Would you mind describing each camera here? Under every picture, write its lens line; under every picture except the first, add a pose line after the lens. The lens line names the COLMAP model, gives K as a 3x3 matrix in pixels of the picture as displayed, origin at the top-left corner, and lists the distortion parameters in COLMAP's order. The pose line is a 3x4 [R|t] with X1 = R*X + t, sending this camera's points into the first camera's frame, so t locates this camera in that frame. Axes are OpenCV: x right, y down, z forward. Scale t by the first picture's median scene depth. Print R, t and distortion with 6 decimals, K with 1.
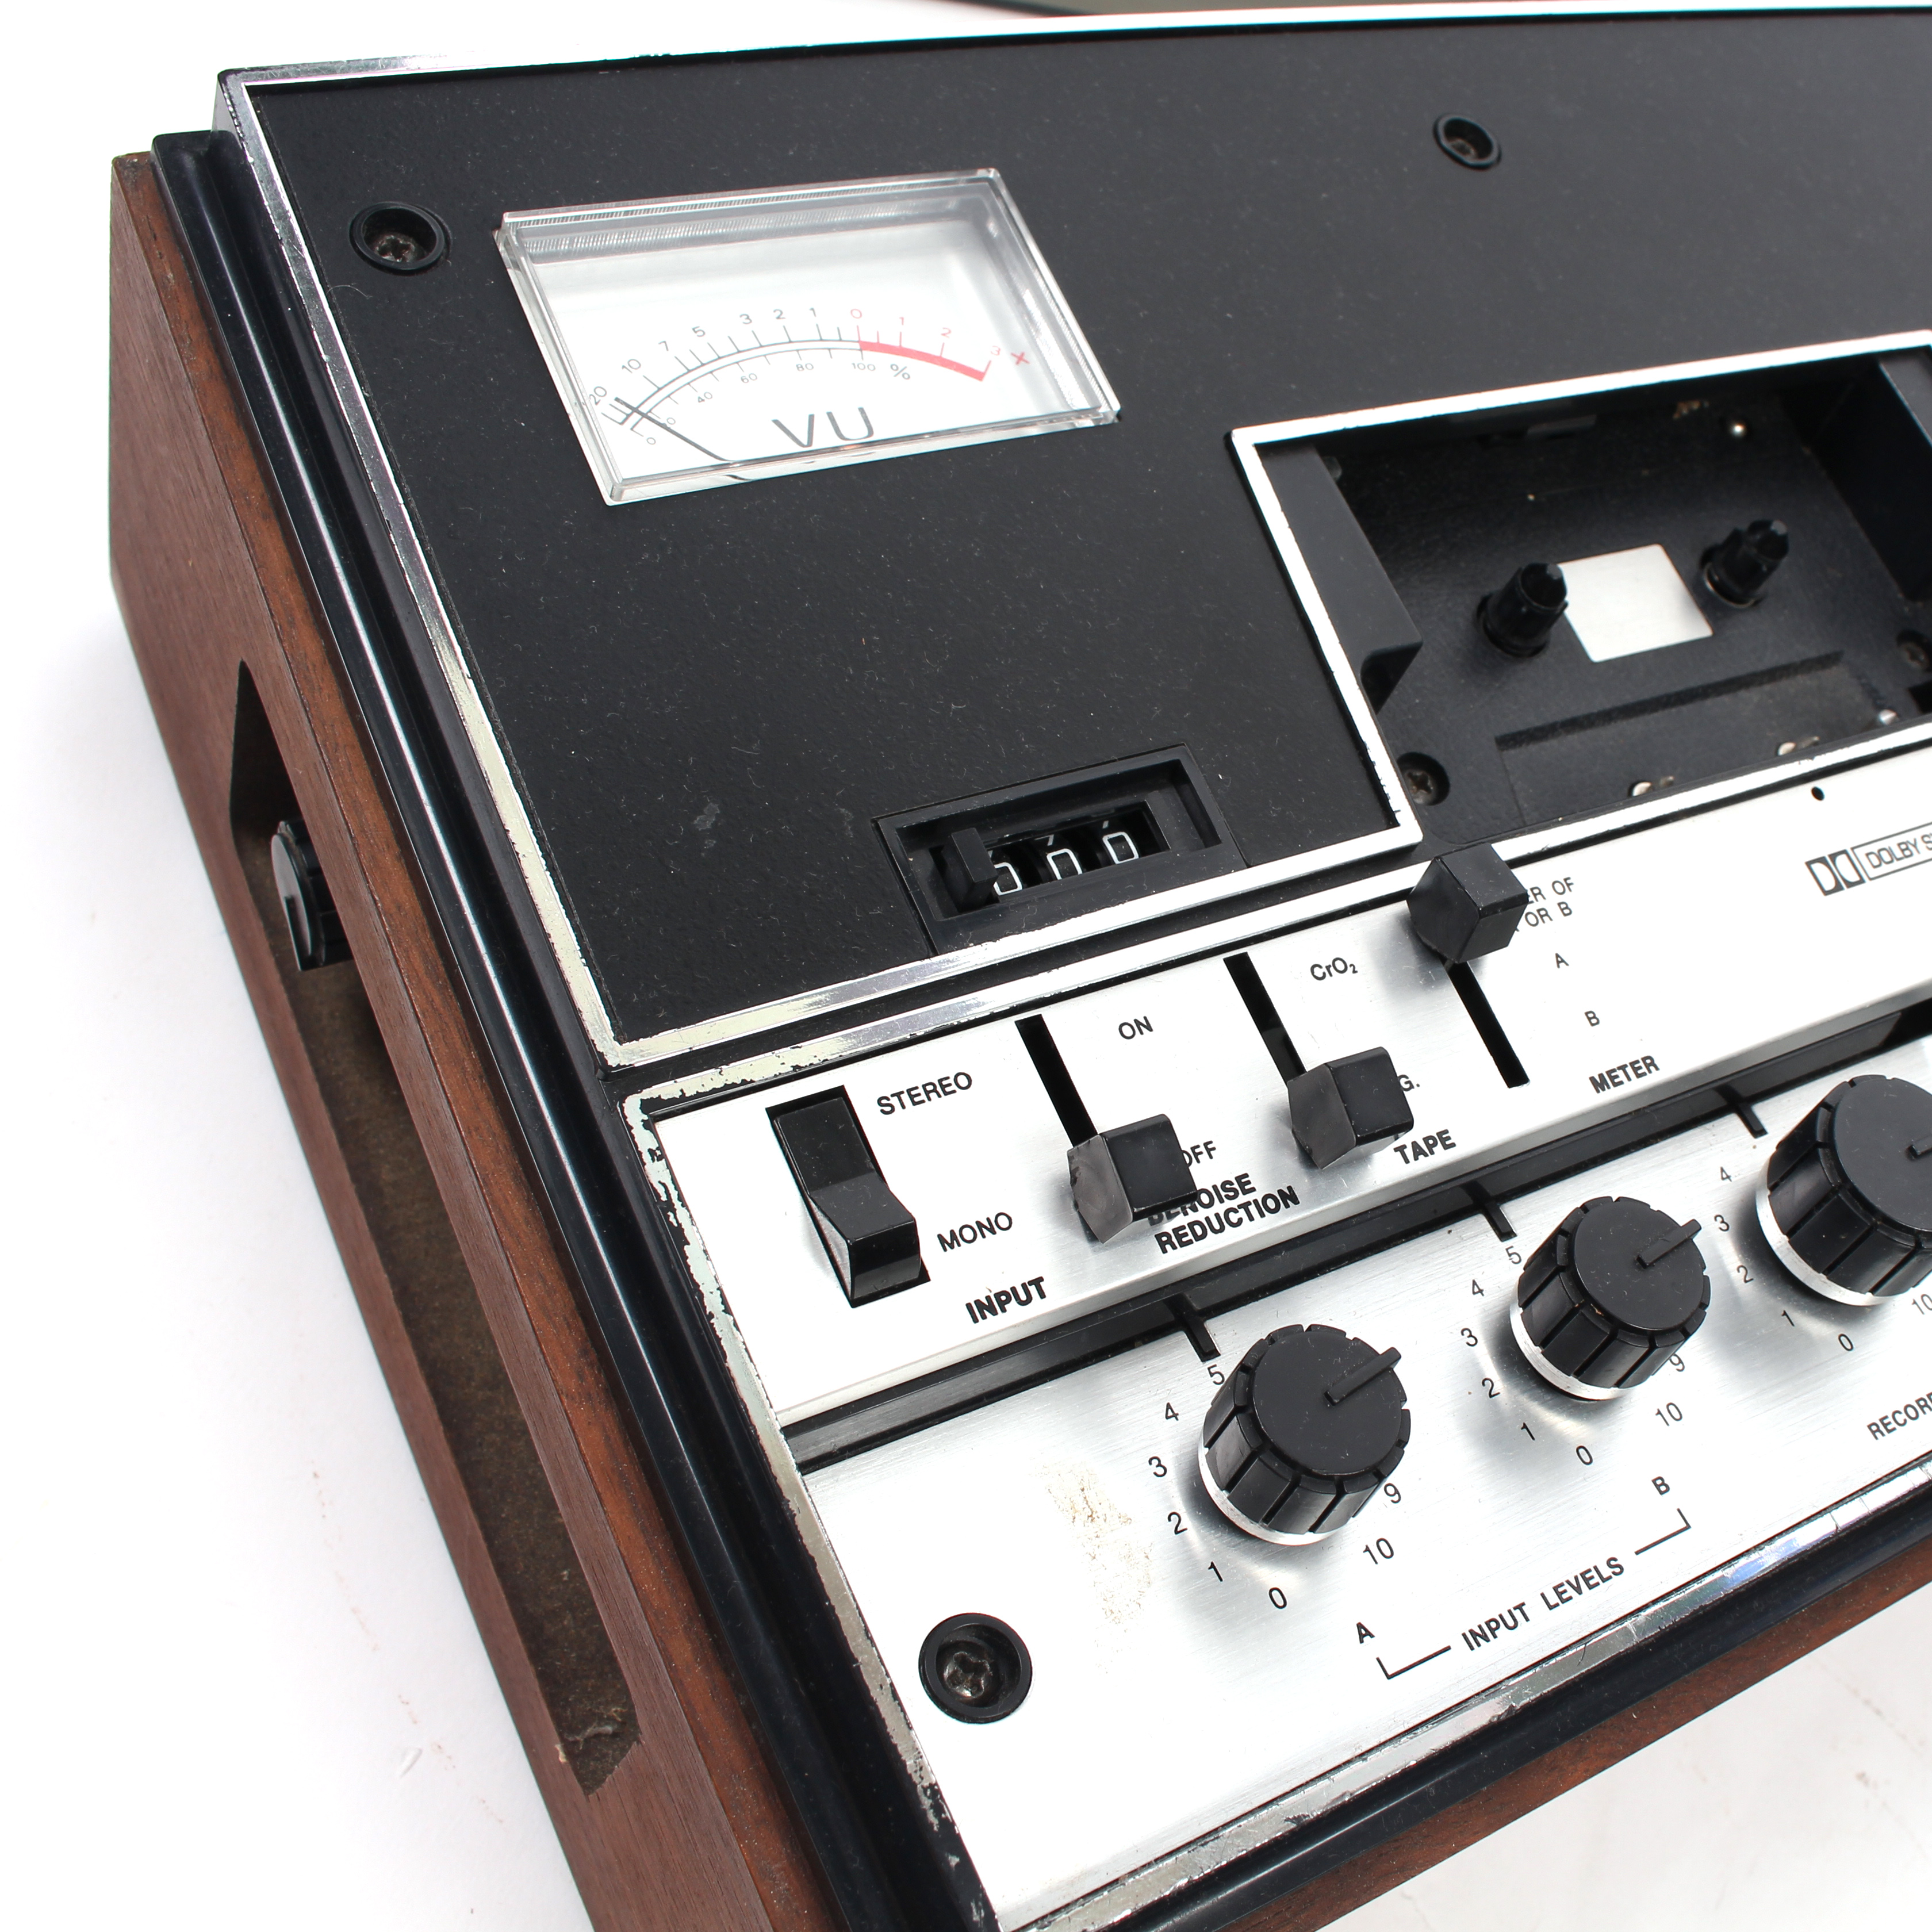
lens RADIAL K [[2336.2, 0, 1266.2], [0, 2336.2, 969.0], [0, 0, 1]] dist [-0.116515, 0.005908]
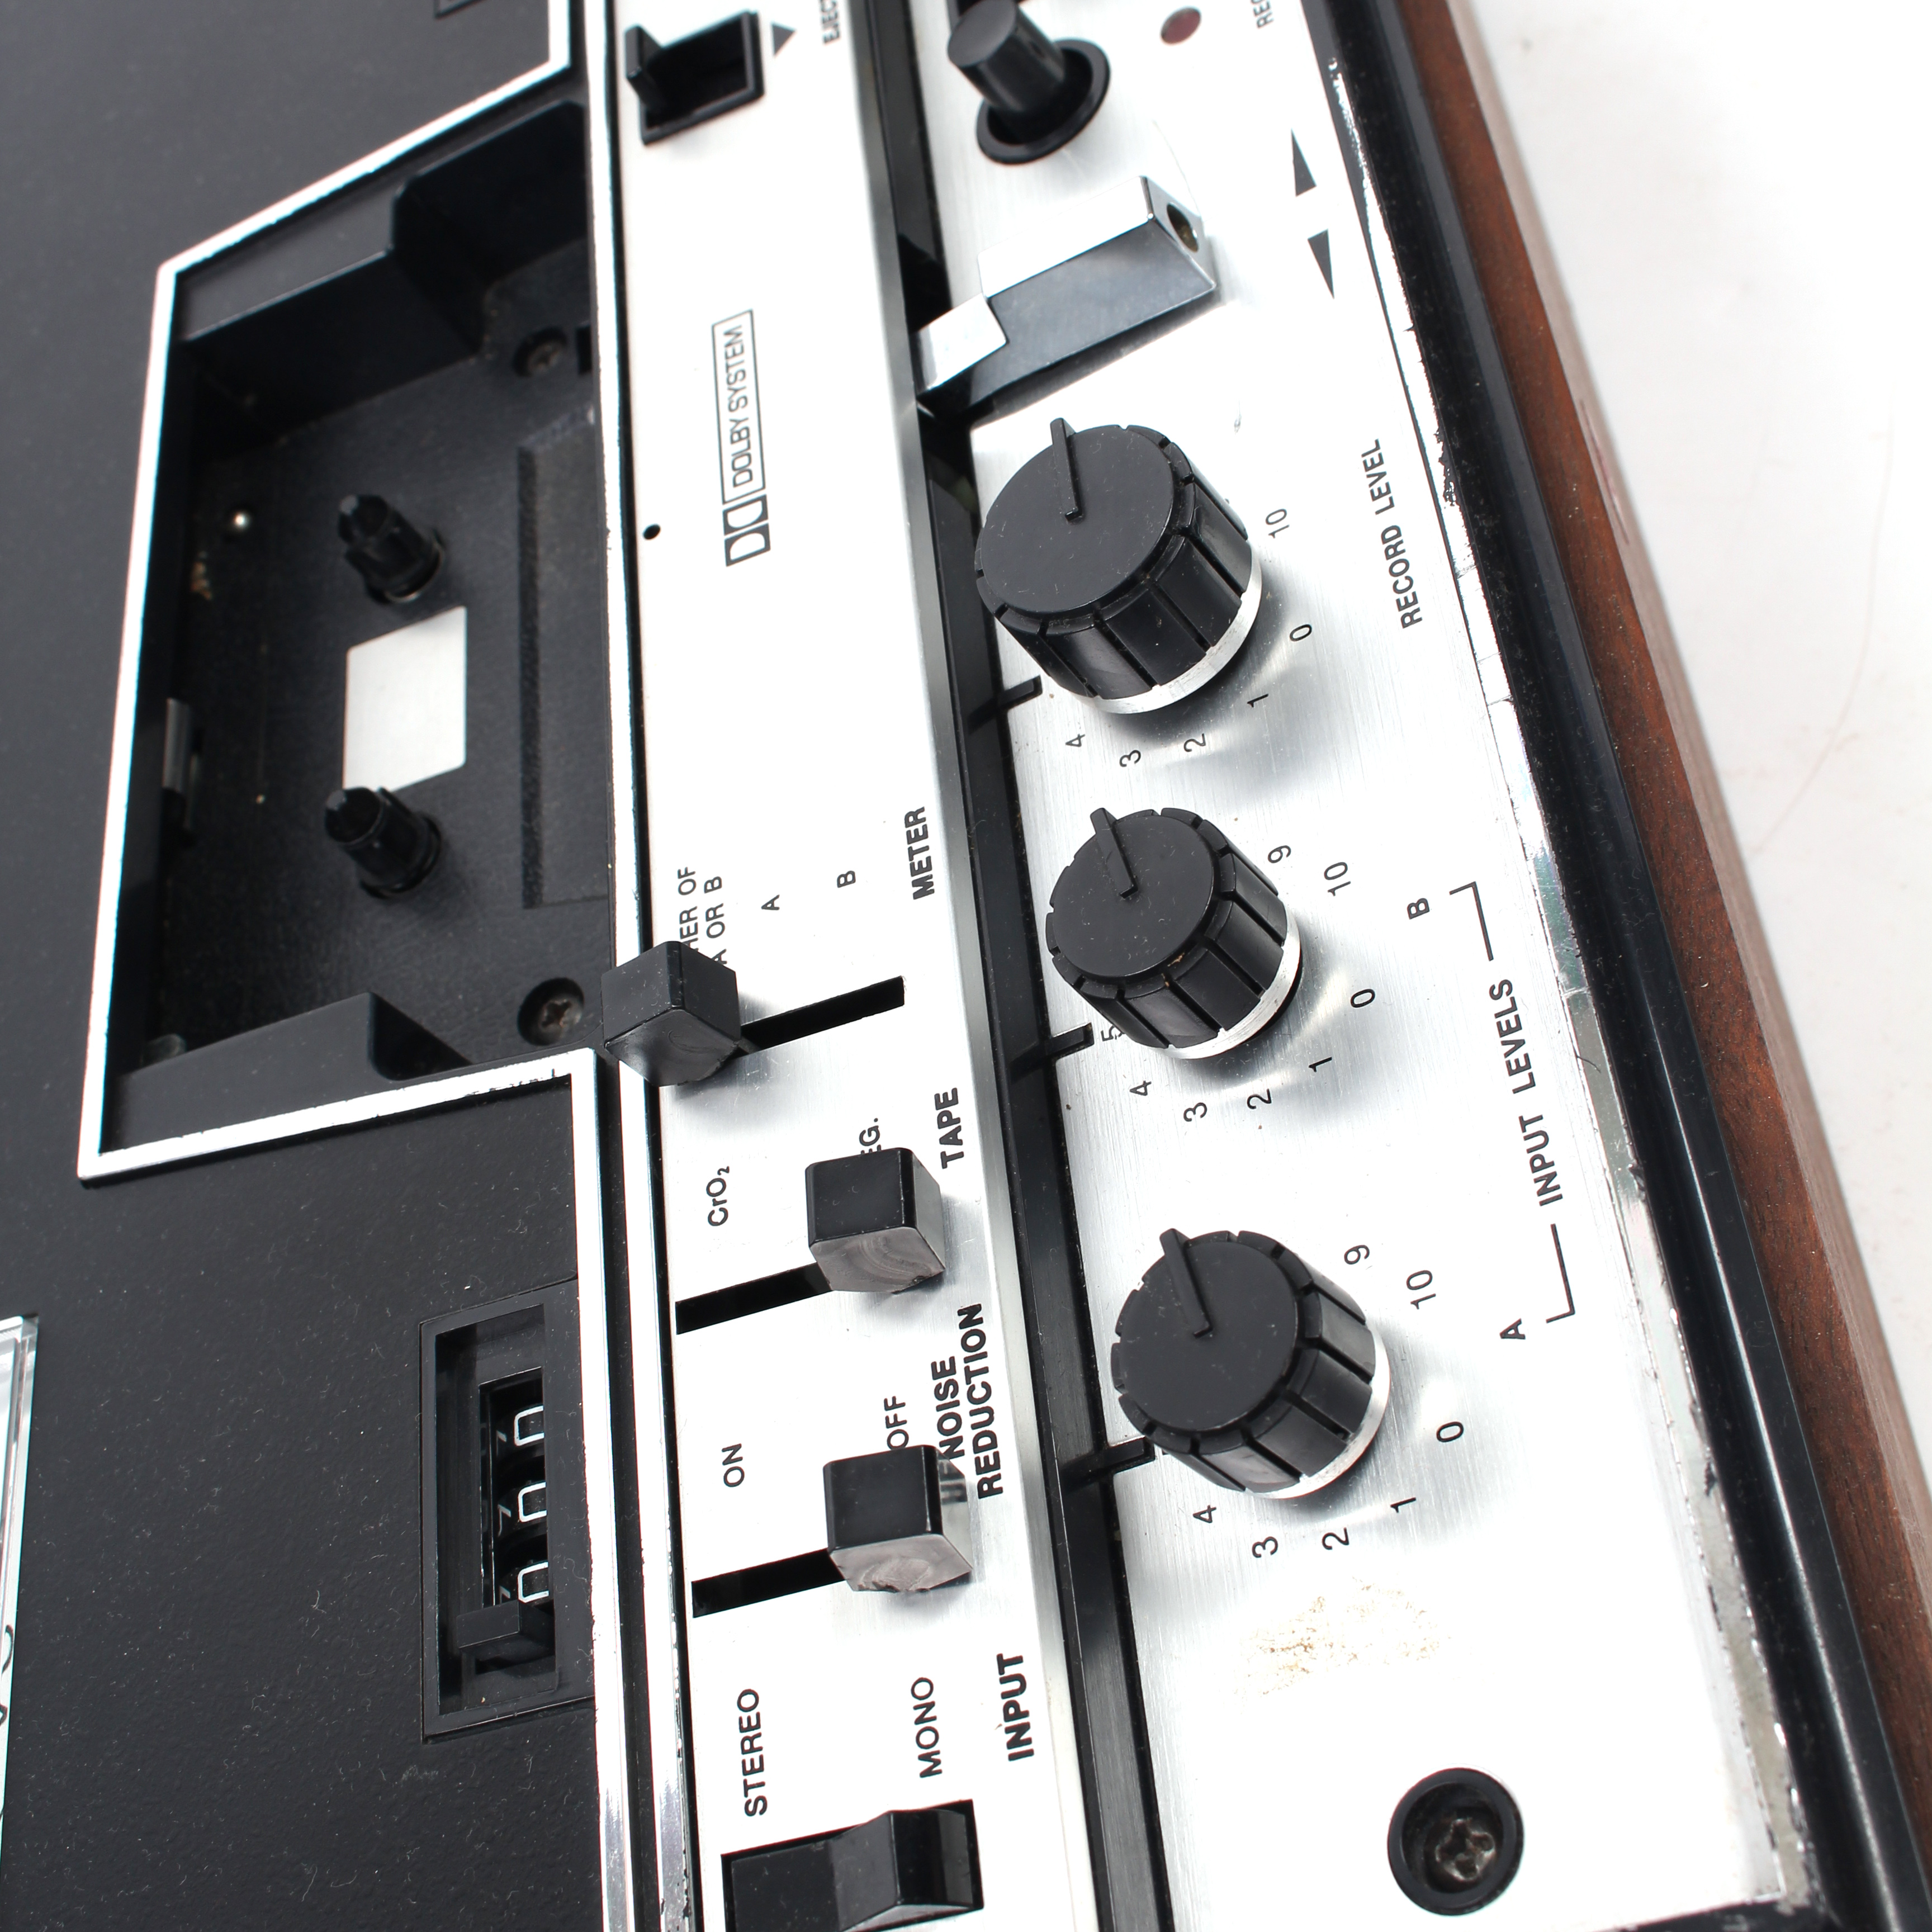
lens RADIAL K [[2798.5, 0, 966.0], [0, 2798.5, 966.0], [0, 0, 1]] dist [-0.096838, 0.042902]
pose [[0.170016, -0.985206, 0.021546, 0.105303], [0.985372, 0.169704, -0.015545, 0.089356], [0.011658, 0.023874, 0.999647, 0.039522]]
